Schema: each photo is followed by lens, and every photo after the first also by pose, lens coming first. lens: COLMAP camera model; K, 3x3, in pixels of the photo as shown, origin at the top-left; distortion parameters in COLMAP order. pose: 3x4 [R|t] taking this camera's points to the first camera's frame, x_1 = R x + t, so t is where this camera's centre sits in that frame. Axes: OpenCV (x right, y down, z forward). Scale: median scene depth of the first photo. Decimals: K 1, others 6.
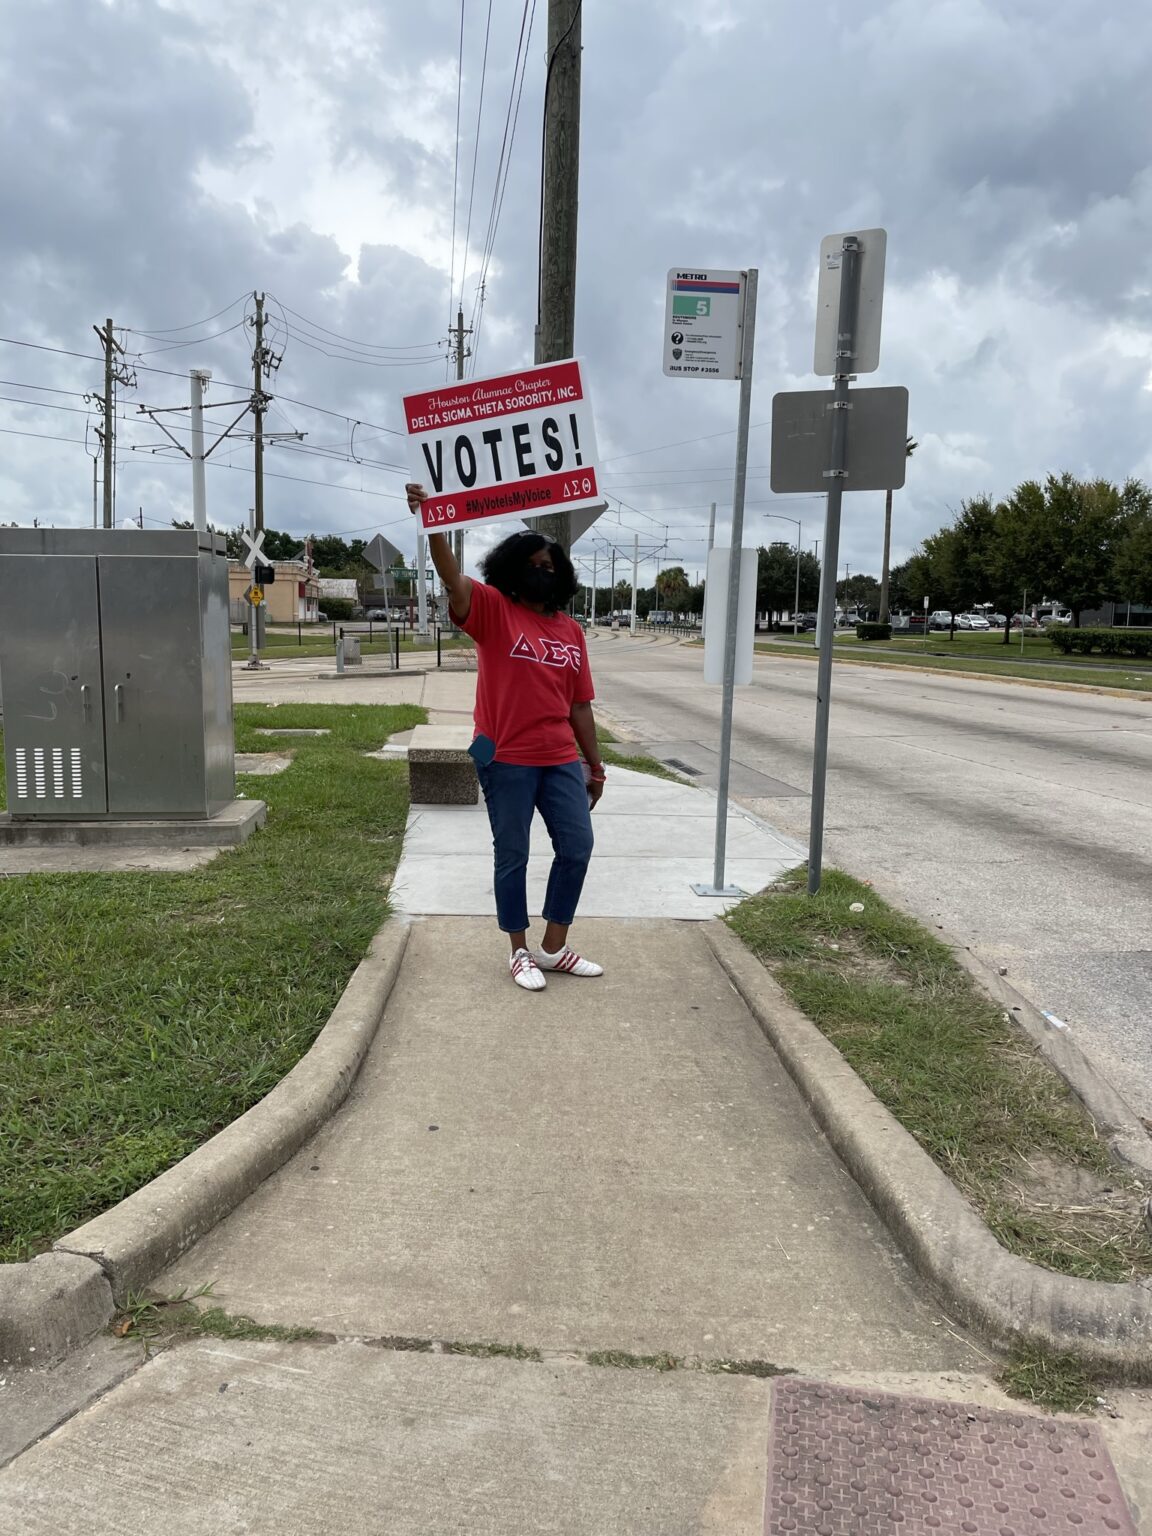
lens RADIAL K [[1136.3, 0, 584.8], [0, 1136.3, 751.1], [0, 0, 1]] dist [0.091073, -0.124583]
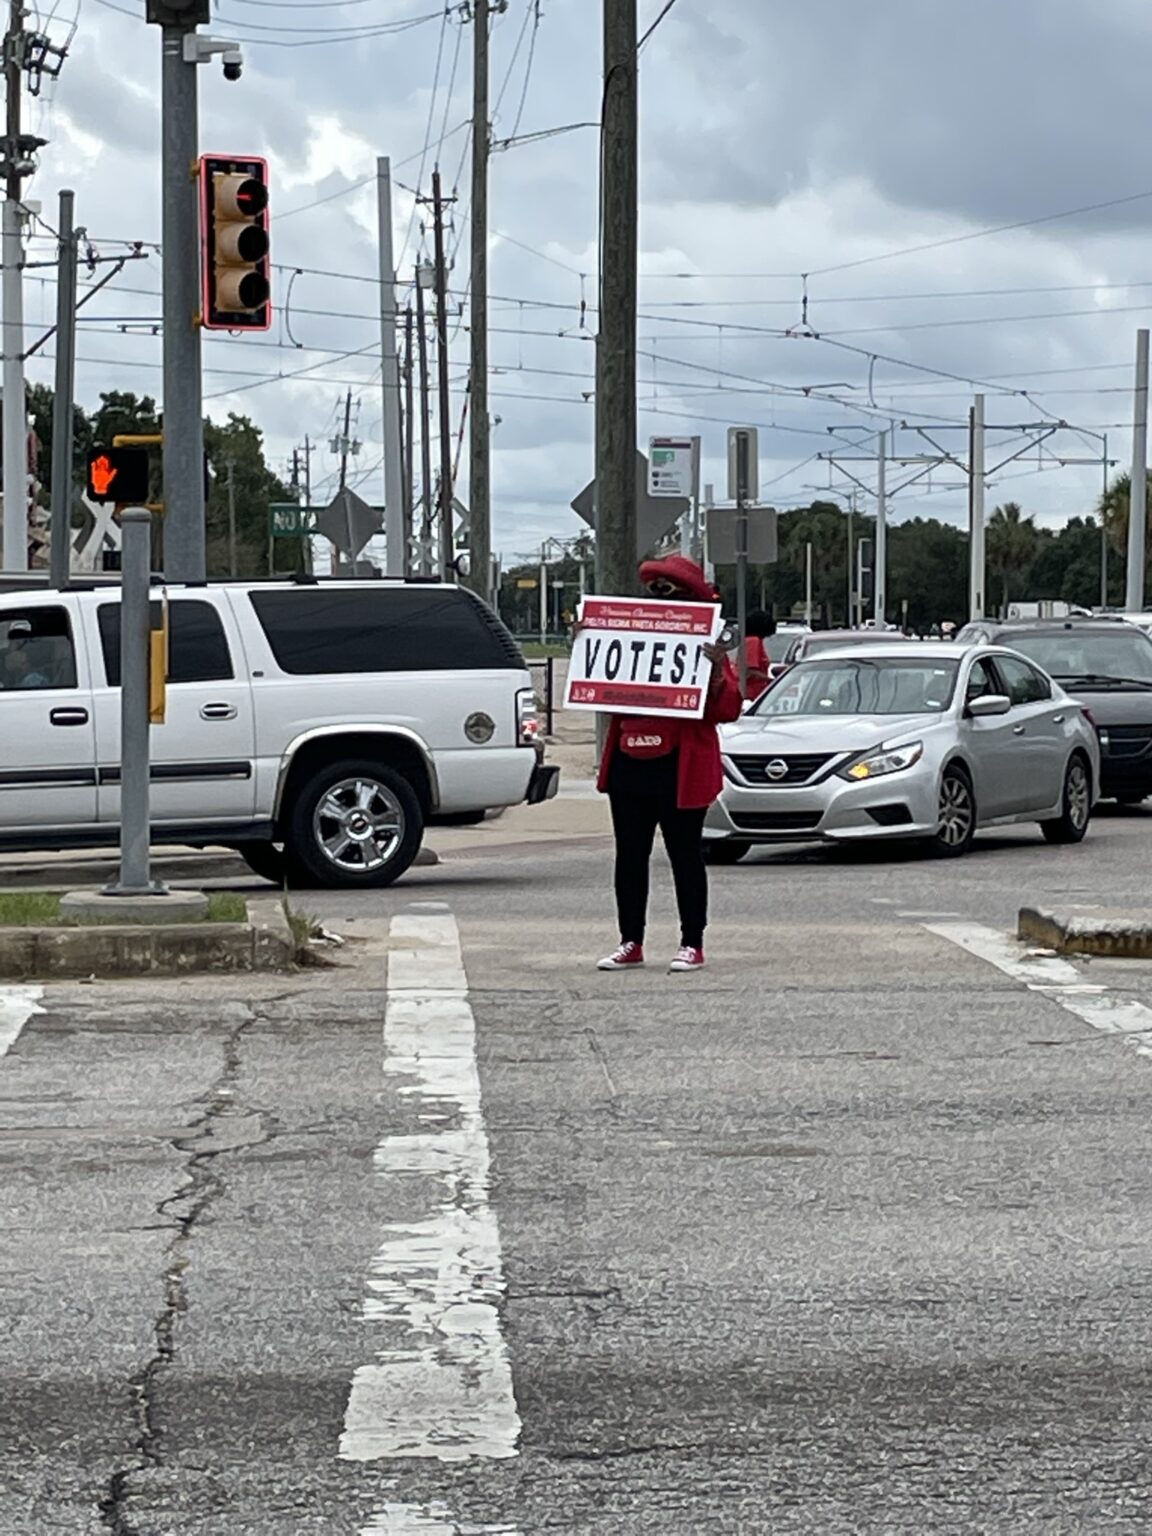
lens RADIAL K [[5779.9, 0, 576.0], [0, 5779.9, 768.0], [0, 0, 1]] dist [0.119343, 1.321732]
pose [[0.996479, -0.018884, -0.081691, 0.703530], [0.011080, 0.995420, -0.094956, 0.957654], [0.083110, 0.093716, 0.992124, -8.050630]]
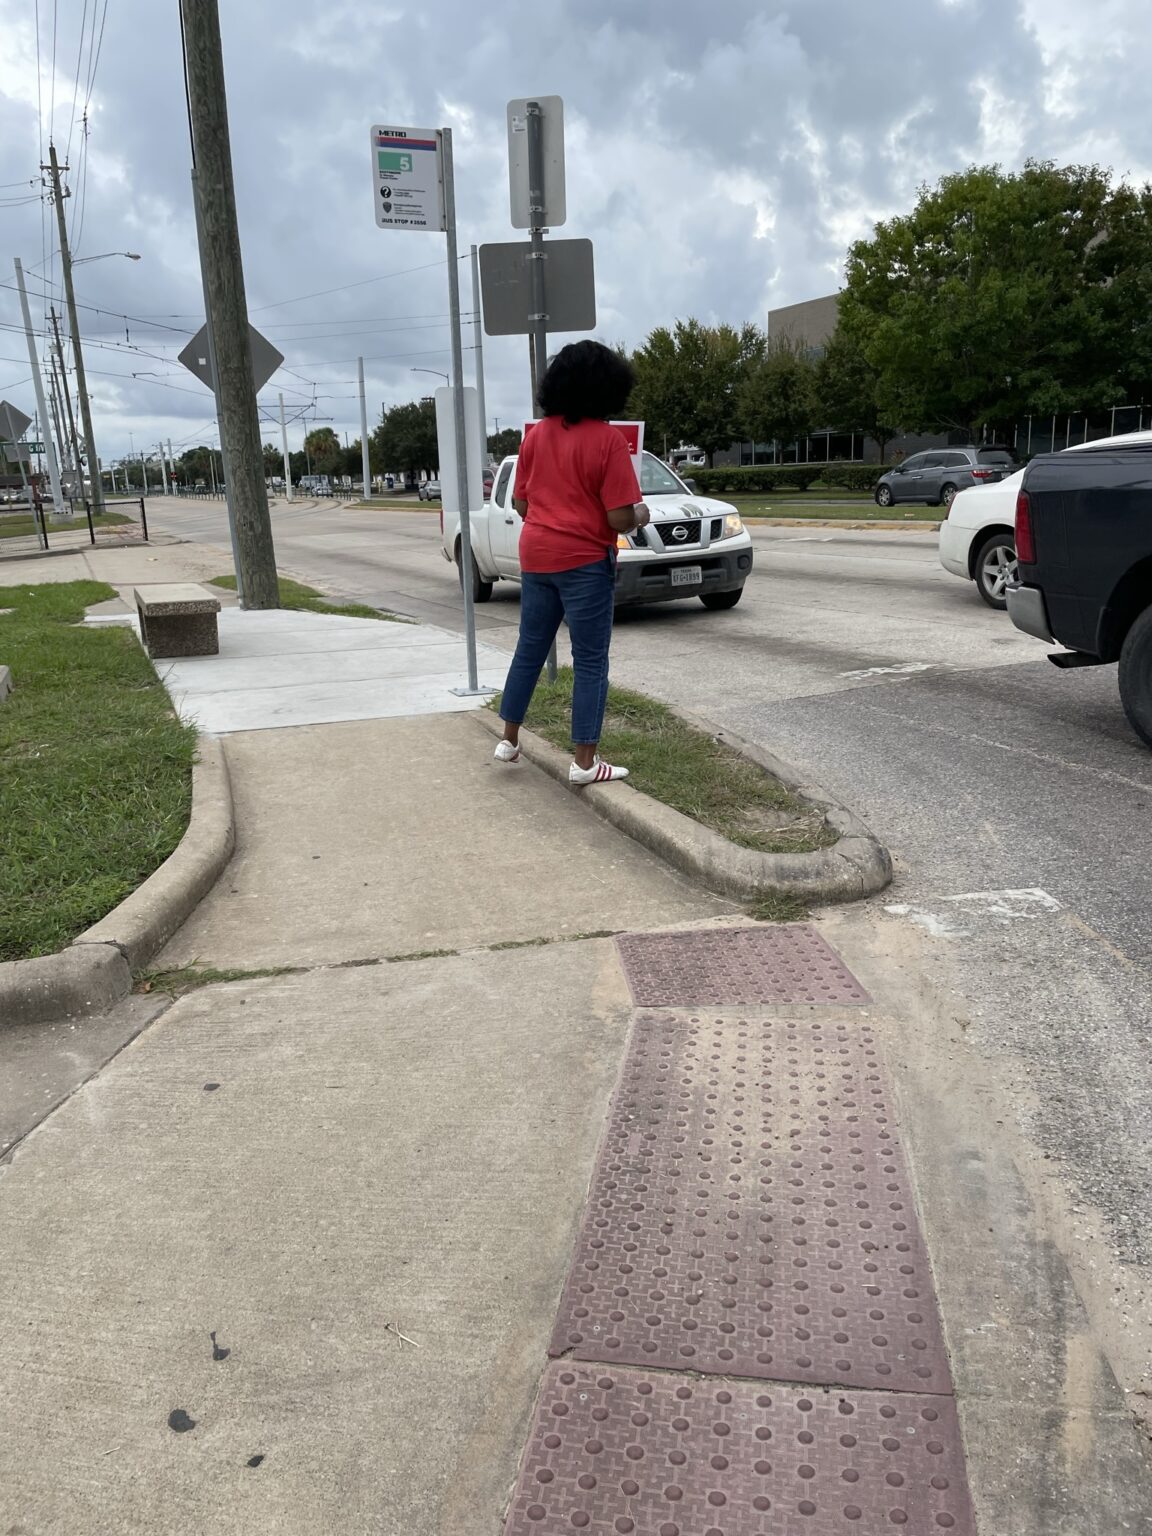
lens RADIAL K [[1136.3, 0, 584.8], [0, 1136.3, 751.1], [0, 0, 1]] dist [0.091073, -0.124583]
pose [[0.954261, -0.126270, 0.271000, -0.112315], [0.093916, 0.987154, 0.129254, 0.049323], [-0.283840, -0.097891, 0.953862, -0.177959]]
